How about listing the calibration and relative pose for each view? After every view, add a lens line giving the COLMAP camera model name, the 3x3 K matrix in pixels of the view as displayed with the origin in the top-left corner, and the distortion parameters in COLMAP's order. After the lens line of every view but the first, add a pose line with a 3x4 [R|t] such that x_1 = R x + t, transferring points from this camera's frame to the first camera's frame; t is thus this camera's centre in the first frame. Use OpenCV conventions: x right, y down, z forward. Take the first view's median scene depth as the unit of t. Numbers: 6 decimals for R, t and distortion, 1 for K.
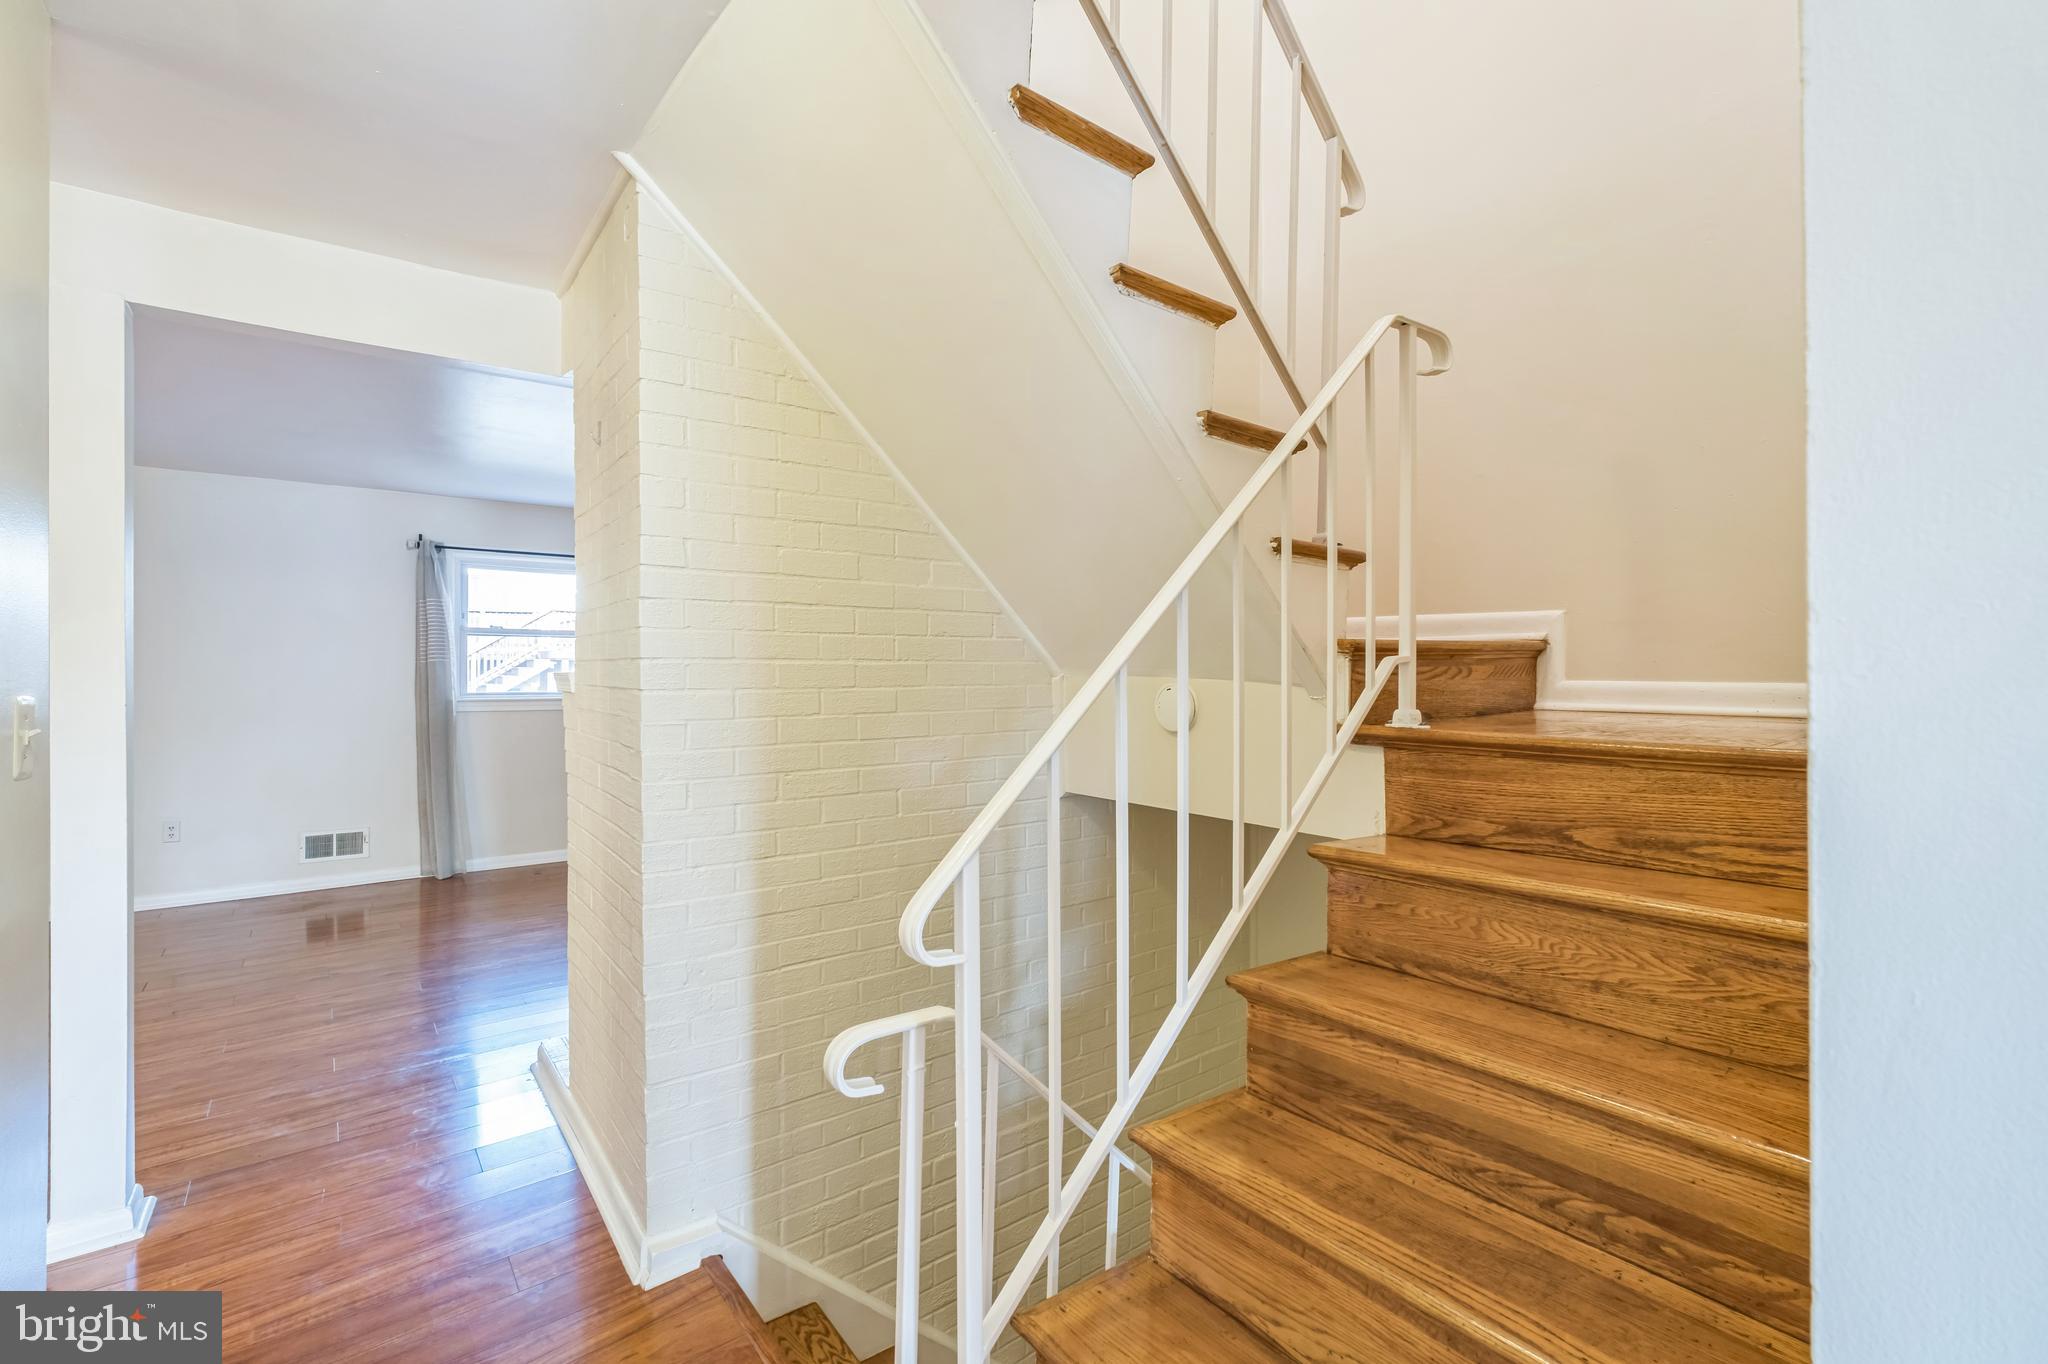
lens RADIAL K [[865.8, 0, 1024.1], [0, 865.8, 674.6], [0, 0, 1]] dist [0.000075, 0.000280]
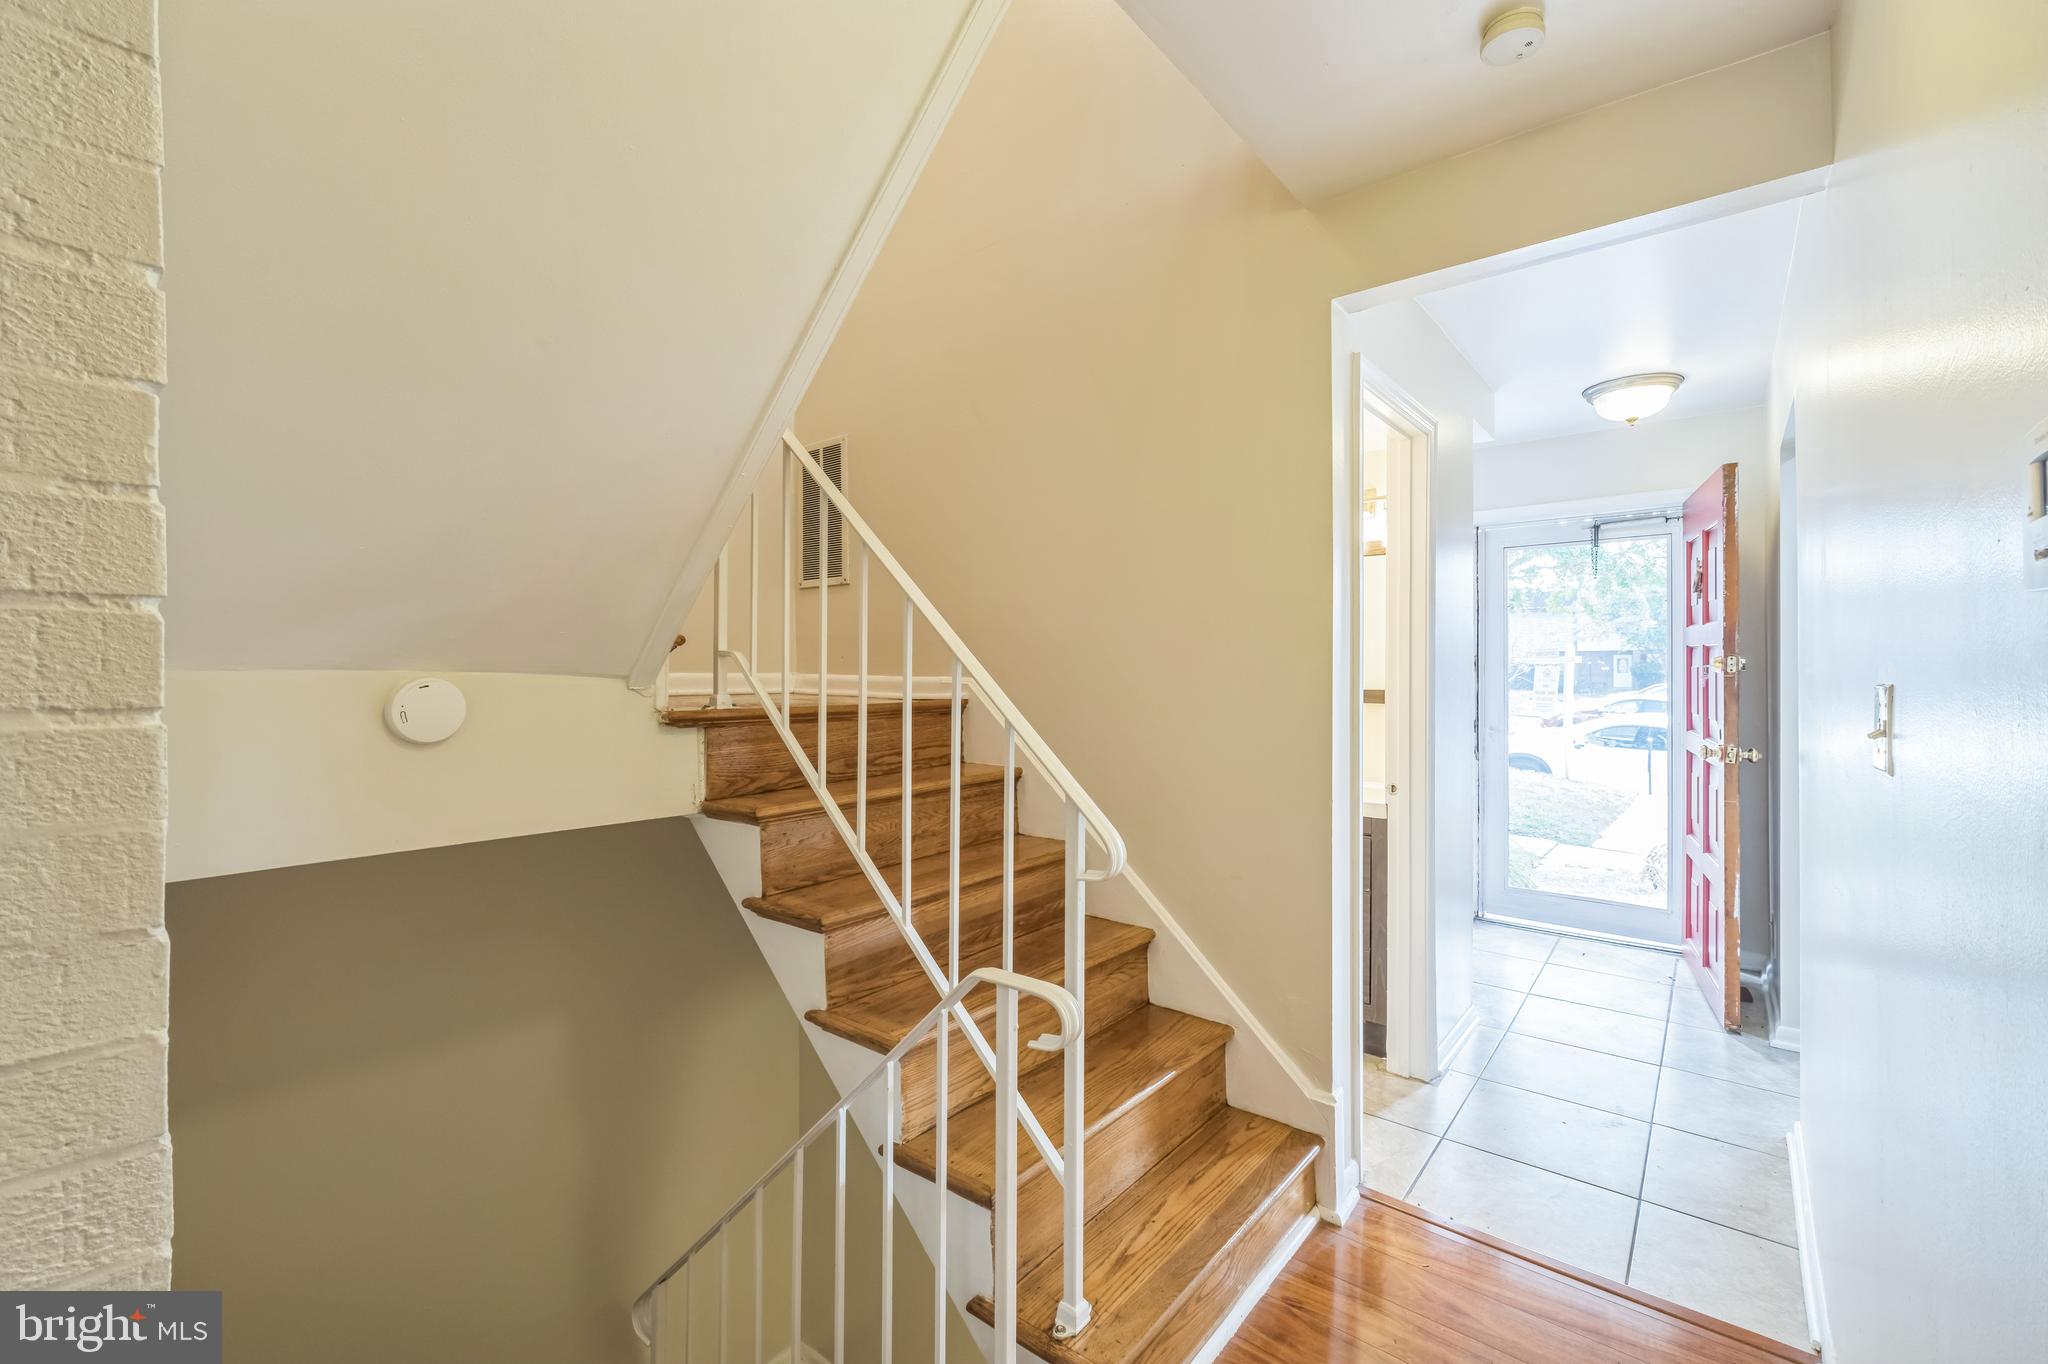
lens RADIAL K [[865.8, 0, 1024.1], [0, 865.8, 674.6], [0, 0, 1]] dist [0.000075, 0.000280]
pose [[-0.211442, -0.001012, 0.977390, -0.964690], [0.003398, 0.999993, 0.001771, 0.015381], [-0.977385, 0.003695, -0.211437, 0.978387]]
